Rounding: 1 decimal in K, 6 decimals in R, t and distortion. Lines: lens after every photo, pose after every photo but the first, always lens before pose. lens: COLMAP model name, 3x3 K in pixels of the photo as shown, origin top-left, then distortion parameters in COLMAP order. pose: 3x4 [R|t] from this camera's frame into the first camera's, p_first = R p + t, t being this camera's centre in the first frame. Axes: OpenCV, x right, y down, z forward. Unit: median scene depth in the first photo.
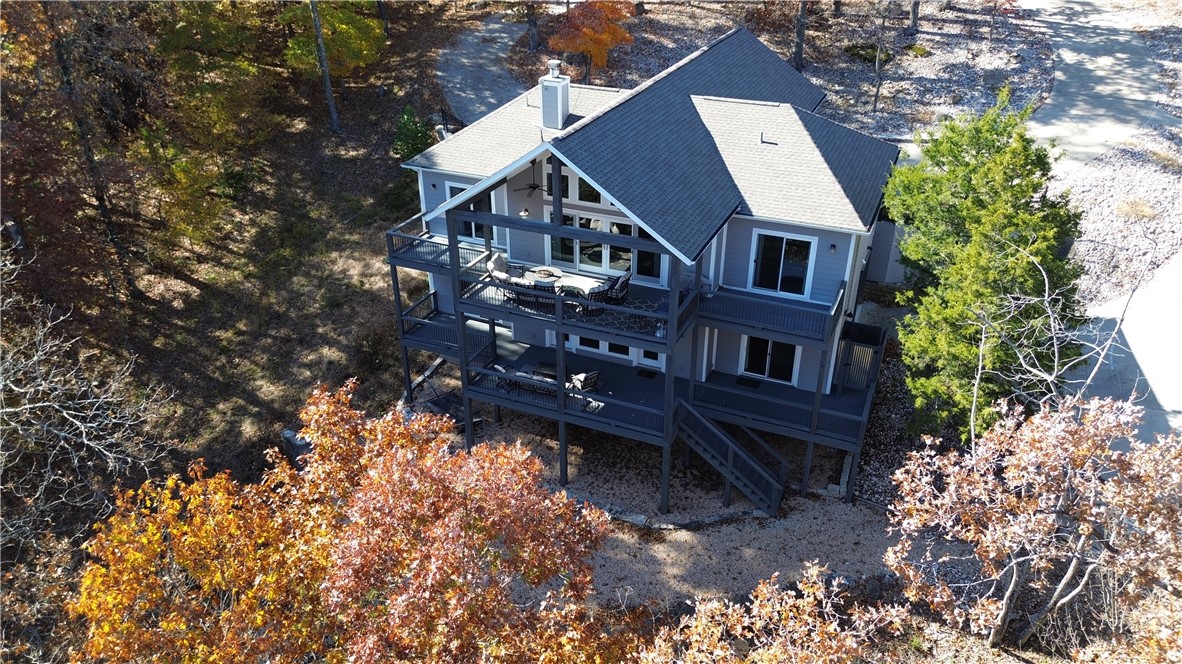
lens RADIAL K [[849.6, 0, 591.0], [0, 849.6, 332.0], [0, 0, 1]] dist [0.007097, 0.000391]
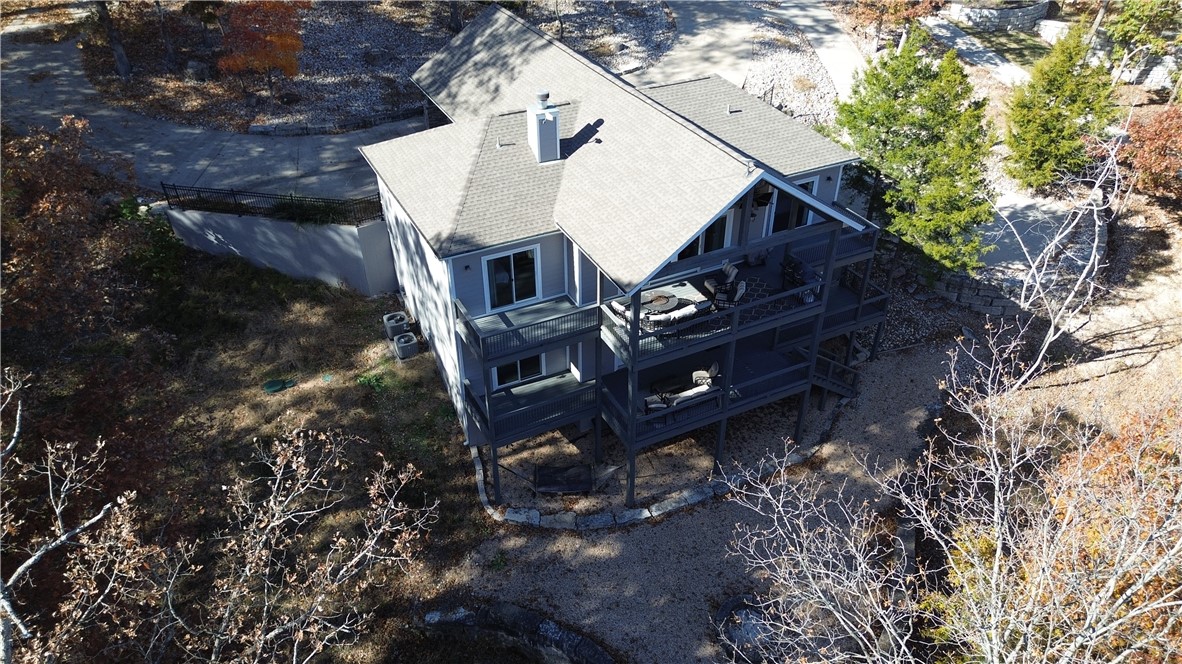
lens RADIAL K [[849.6, 0, 591.0], [0, 849.6, 332.0], [0, 0, 1]] dist [0.007097, 0.000391]
pose [[0.642260, -0.435443, 0.630787, -0.617096], [0.366068, 0.897294, 0.246691, -0.253404], [-0.673421, 0.072471, 0.735698, 0.264462]]
